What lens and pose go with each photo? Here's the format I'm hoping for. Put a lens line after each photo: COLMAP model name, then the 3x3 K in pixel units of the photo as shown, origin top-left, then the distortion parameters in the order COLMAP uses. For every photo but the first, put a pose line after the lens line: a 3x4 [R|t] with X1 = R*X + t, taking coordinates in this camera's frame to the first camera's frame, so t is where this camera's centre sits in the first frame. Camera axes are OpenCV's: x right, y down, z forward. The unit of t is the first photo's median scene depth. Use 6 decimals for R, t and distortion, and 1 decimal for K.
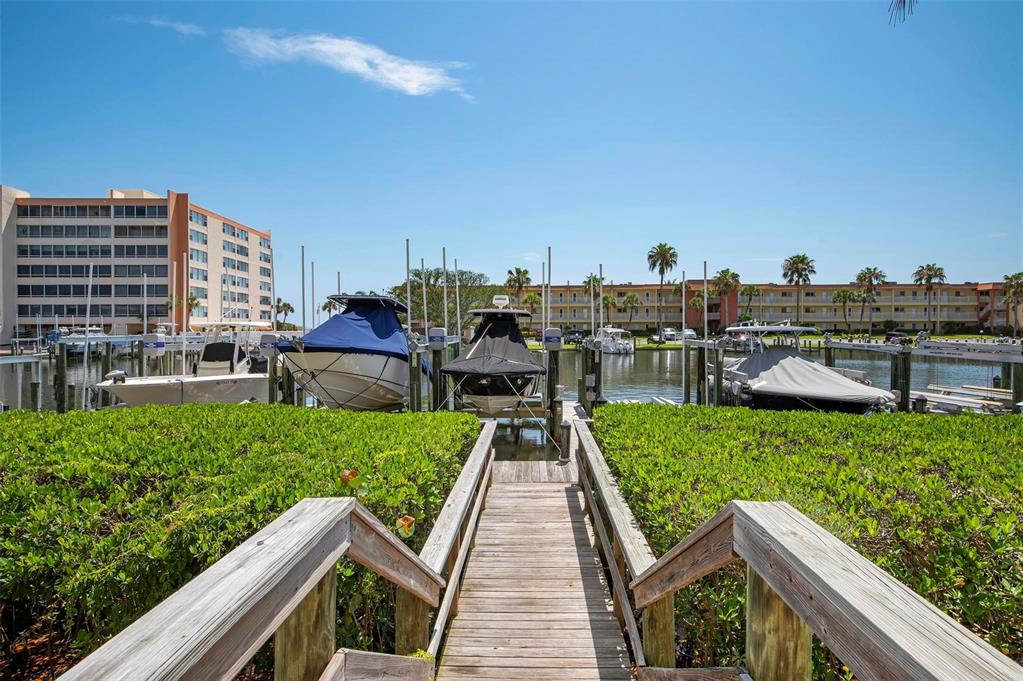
lens RADIAL K [[583.8, 0, 516.5], [0, 583.8, 335.8], [0, 0, 1]] dist [-0.002581, -0.002162]
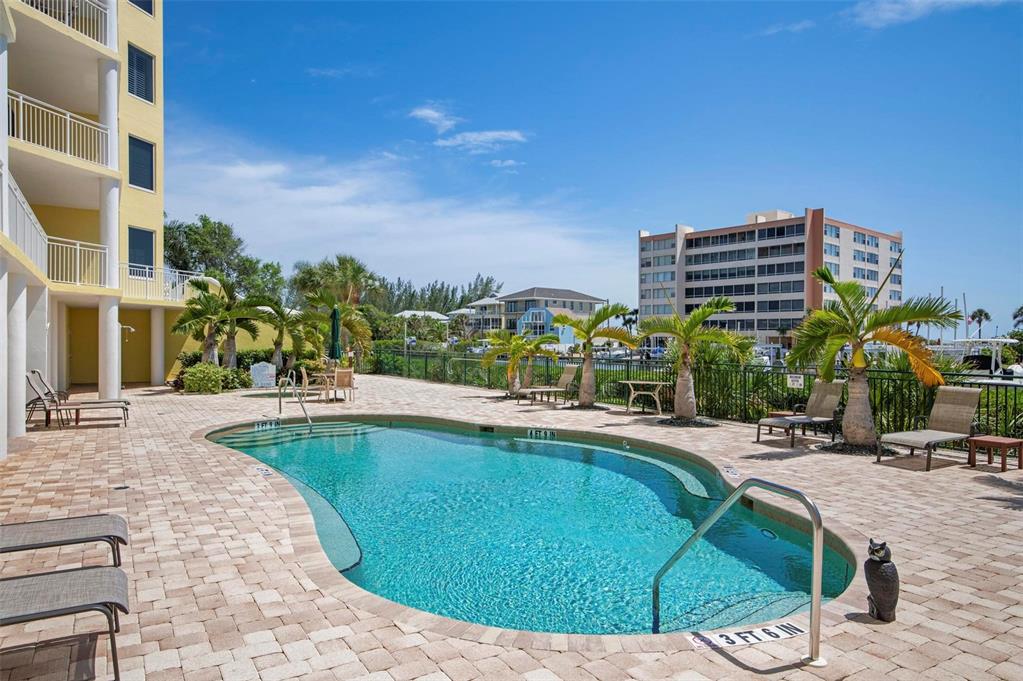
lens RADIAL K [[660.8, 0, 515.5], [0, 660.8, 345.1], [0, 0, 1]] dist [0.001334, 0.003802]
pose [[0.621361, 0.013855, -0.783402, 0.007286], [-0.018454, 0.999825, 0.003045, -0.000066], [0.783307, 0.012565, 0.621508, -0.133710]]
